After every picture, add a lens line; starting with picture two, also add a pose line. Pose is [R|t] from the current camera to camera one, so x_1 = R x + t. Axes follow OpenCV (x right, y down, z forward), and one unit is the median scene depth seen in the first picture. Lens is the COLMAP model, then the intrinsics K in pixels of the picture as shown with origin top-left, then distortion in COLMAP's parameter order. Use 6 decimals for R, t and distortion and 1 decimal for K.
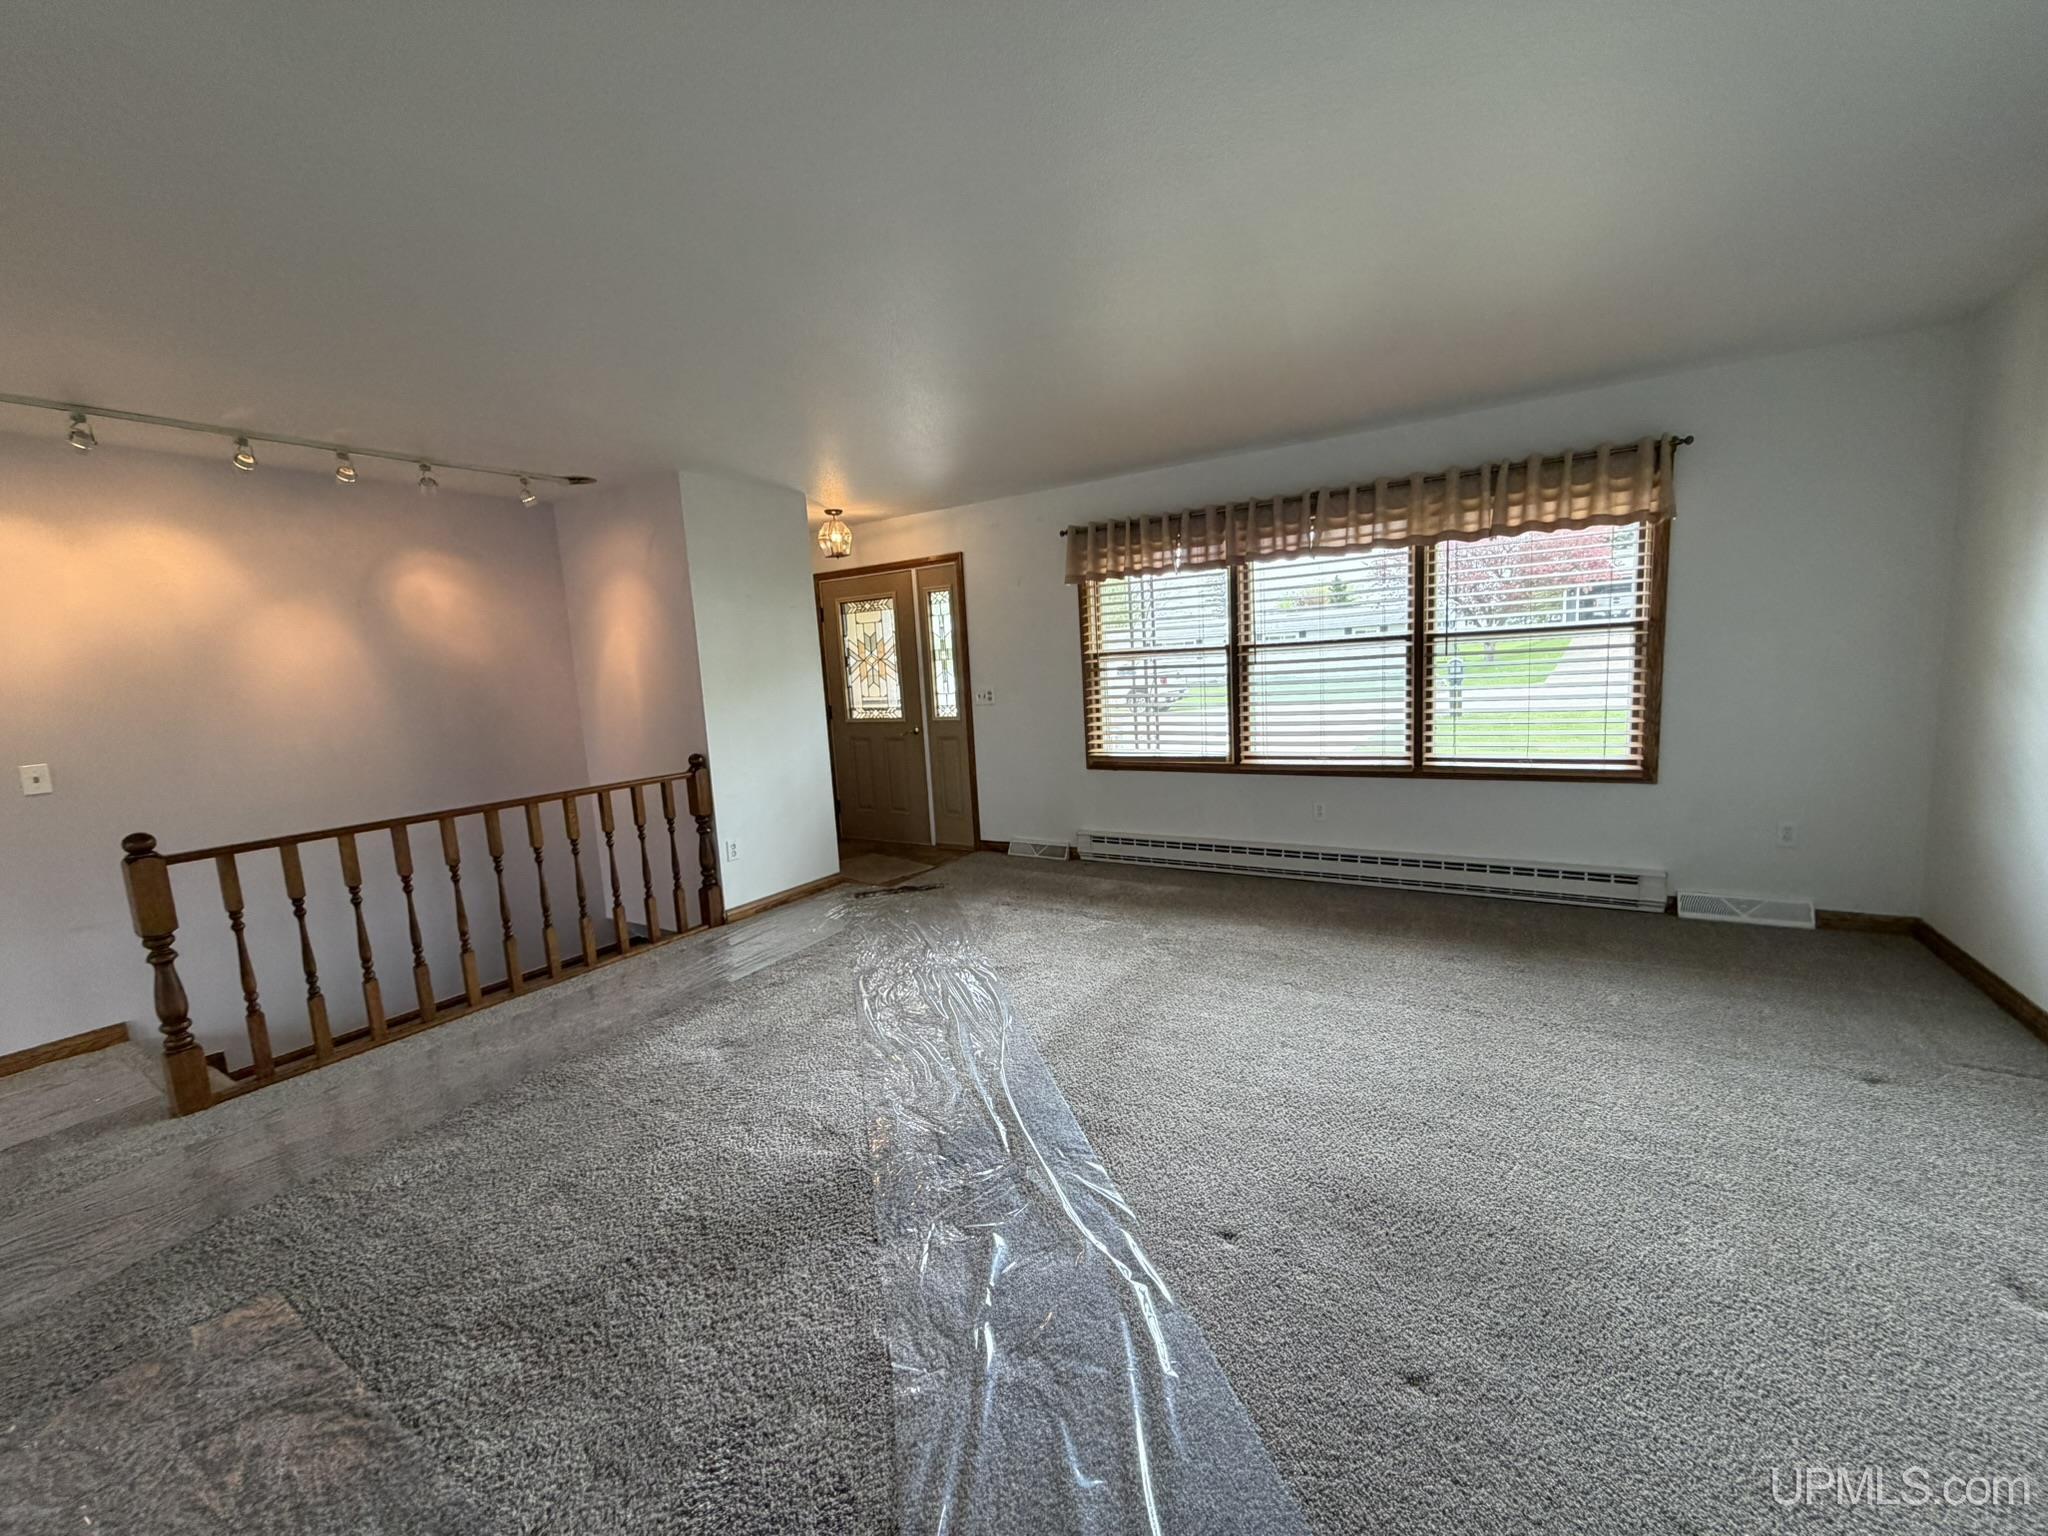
lens RADIAL K [[832.0, 0, 1024.0], [0, 832.0, 768.0], [0, 0, 1]] dist [0.015606, -0.000084]
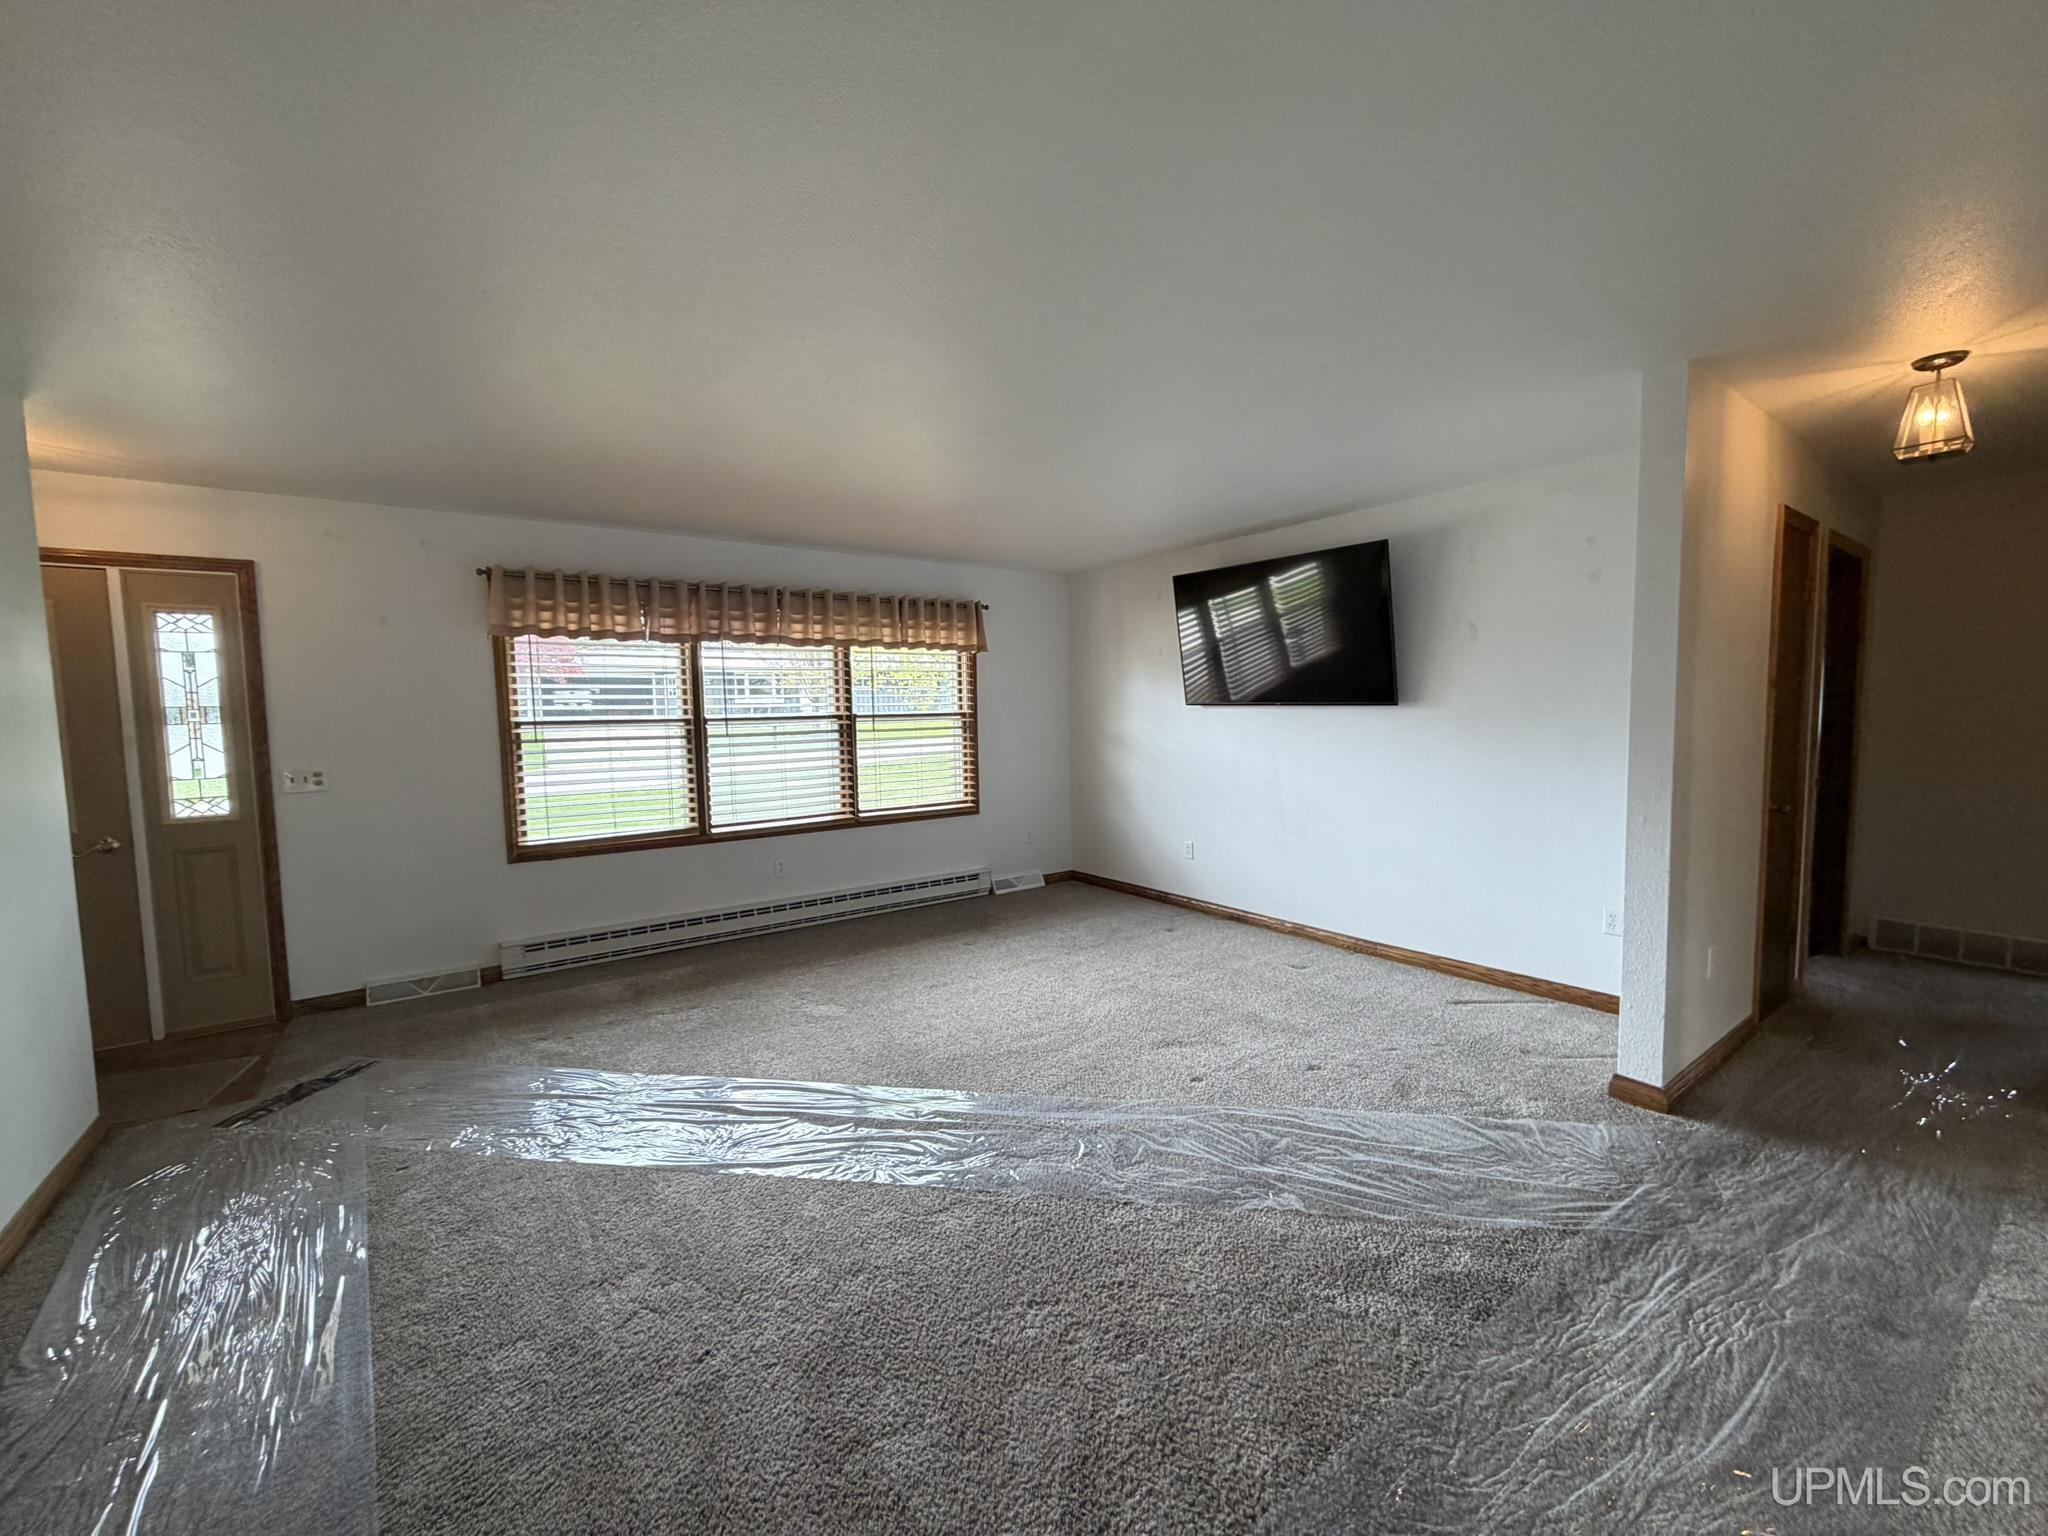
lens RADIAL K [[815.3, 0, 1018.2], [0, 815.3, 768.8], [0, 0, 1]] dist [-0.001135, -0.000532]
pose [[0.379854, -0.016301, 0.924903, -0.520565], [0.120131, 0.992247, -0.031849, -0.006290], [-0.917213, 0.123207, 0.378867, 0.268092]]
